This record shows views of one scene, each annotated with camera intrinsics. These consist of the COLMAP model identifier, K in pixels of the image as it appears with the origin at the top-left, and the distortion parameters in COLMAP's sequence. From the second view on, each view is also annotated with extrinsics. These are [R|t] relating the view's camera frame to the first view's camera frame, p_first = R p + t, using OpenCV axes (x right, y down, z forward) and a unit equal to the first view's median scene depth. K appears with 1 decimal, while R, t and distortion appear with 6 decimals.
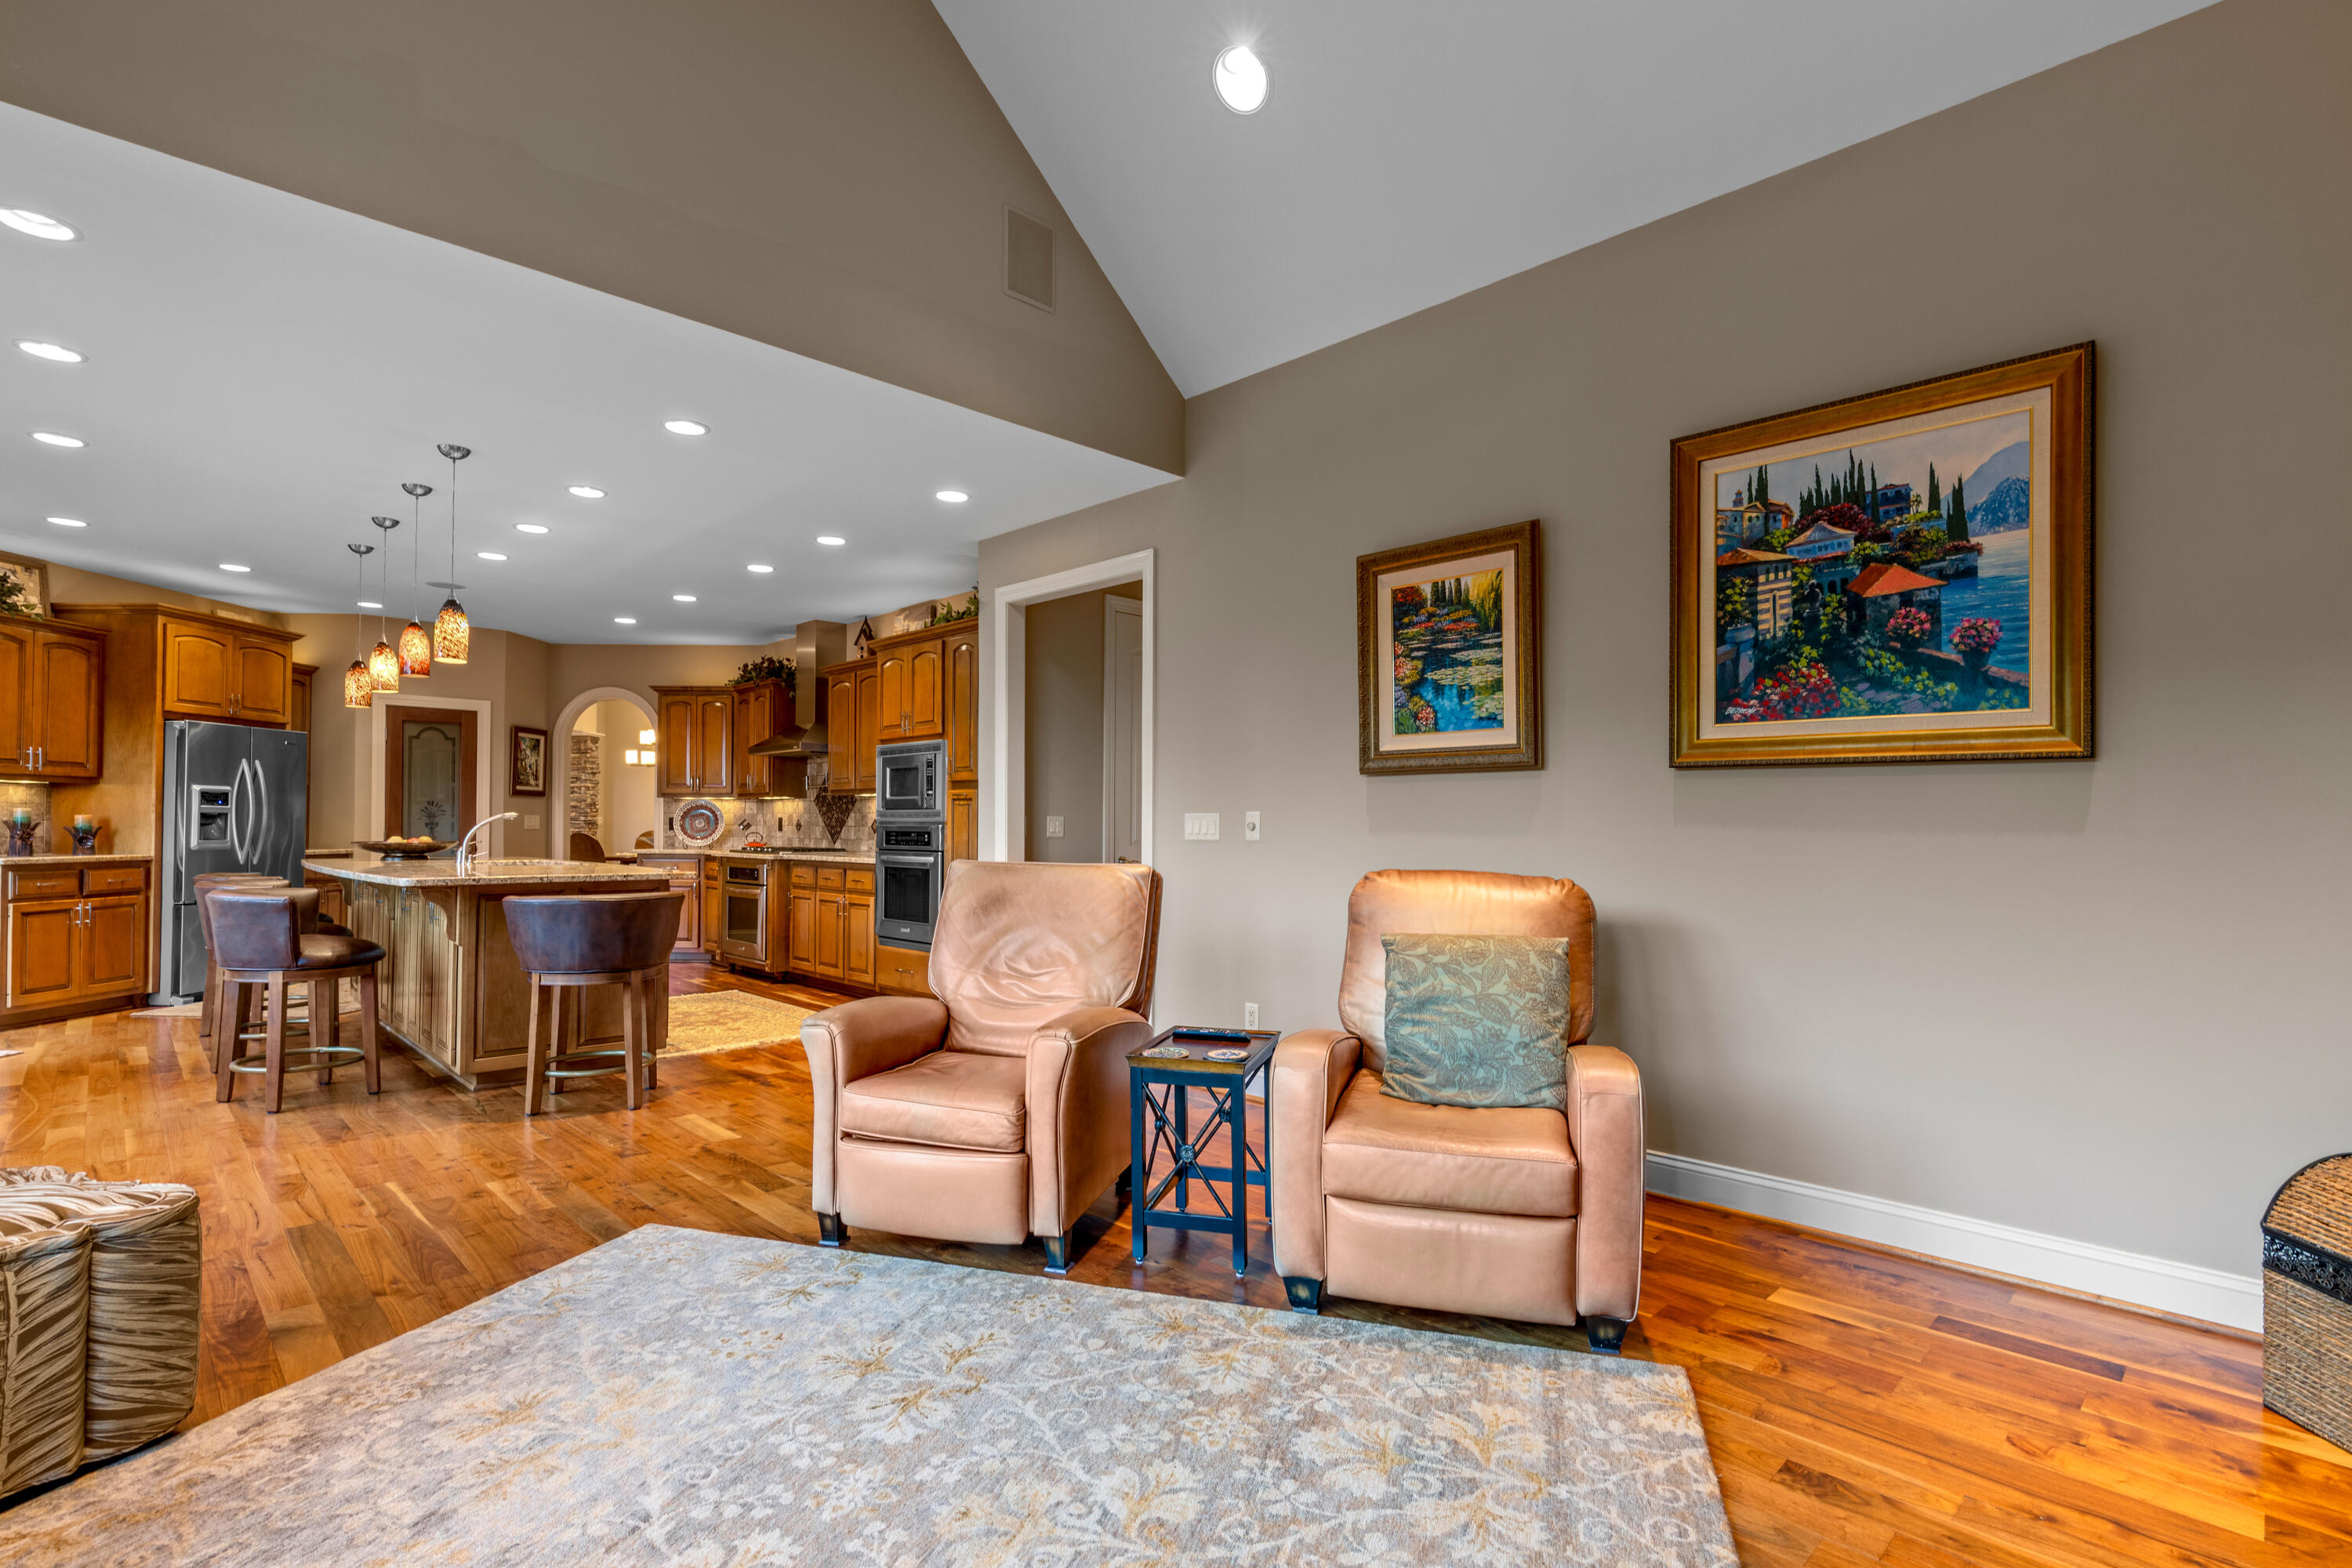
lens RADIAL K [[1125.3, 0, 1183.7], [0, 1125.3, 805.2], [0, 0, 1]] dist [-0.000576, 0.000673]
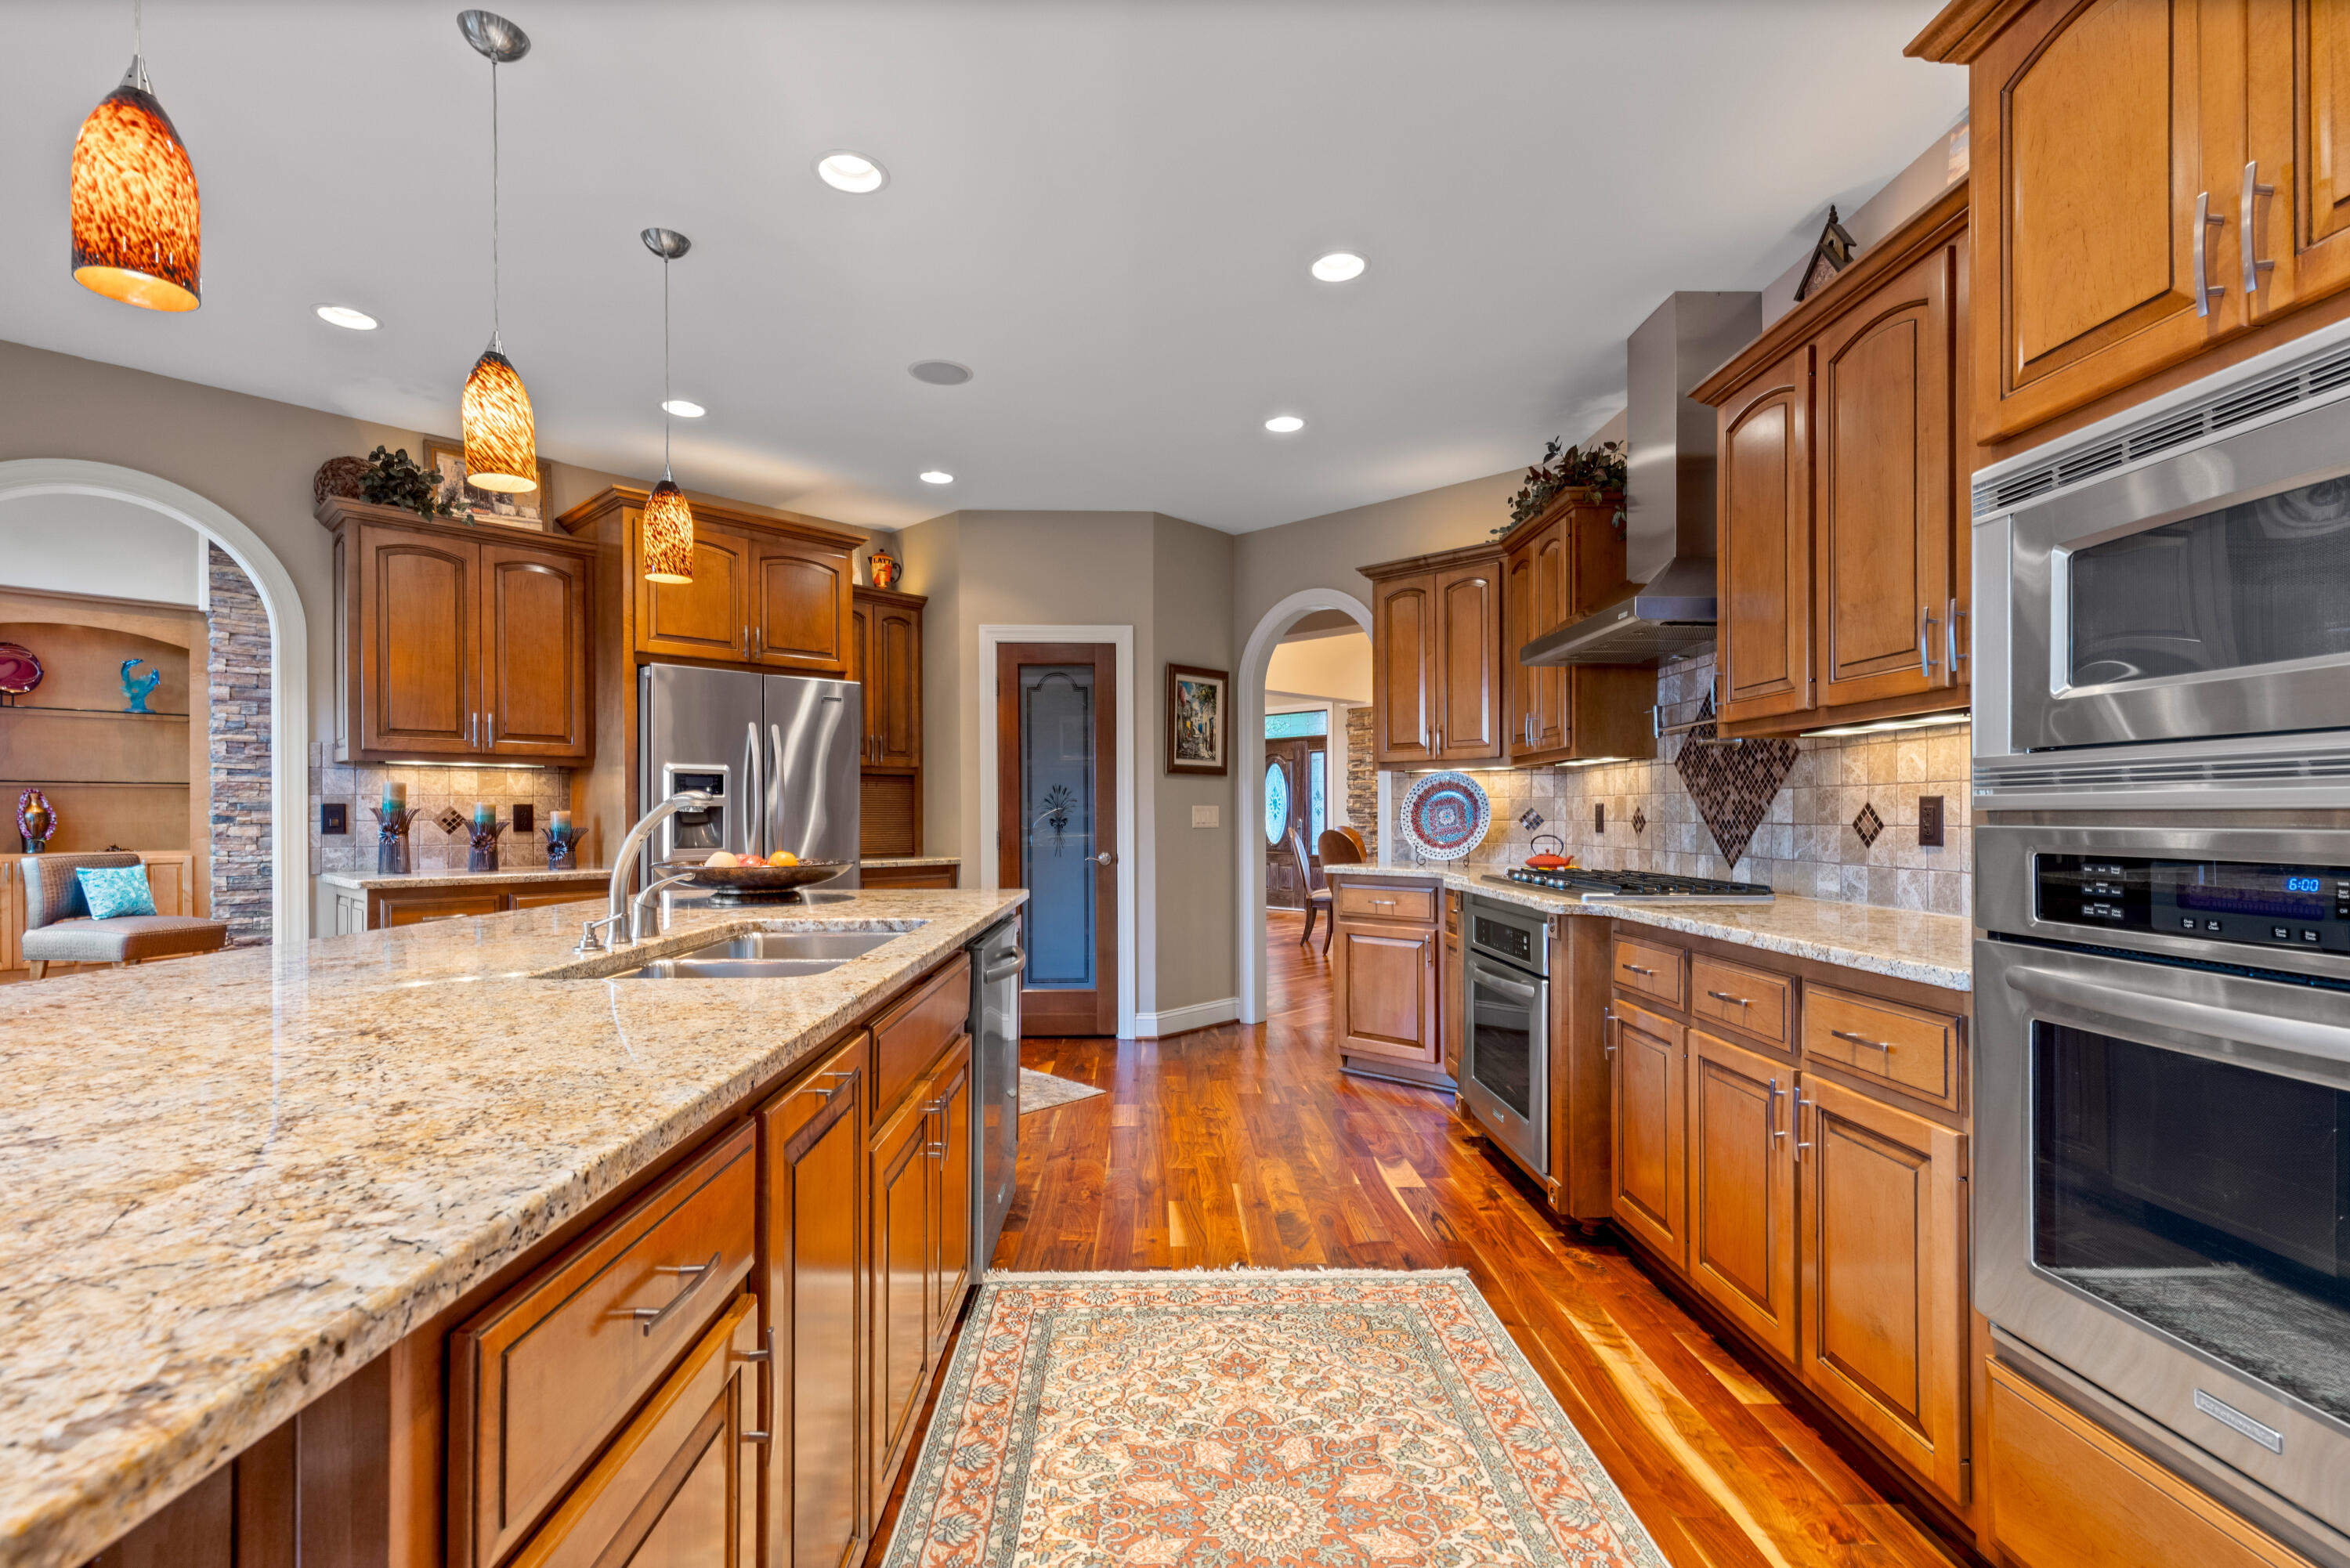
lens RADIAL K [[1057.6, 0, 1162.8], [0, 1057.6, 814.0], [0, 0, 1]] dist [0.002784, 0.001212]
pose [[0.719784, -0.007114, -0.694162, -0.198102], [0.017853, 0.999806, 0.008266, 0.008921], [0.693968, -0.018342, 0.719772, 0.599891]]
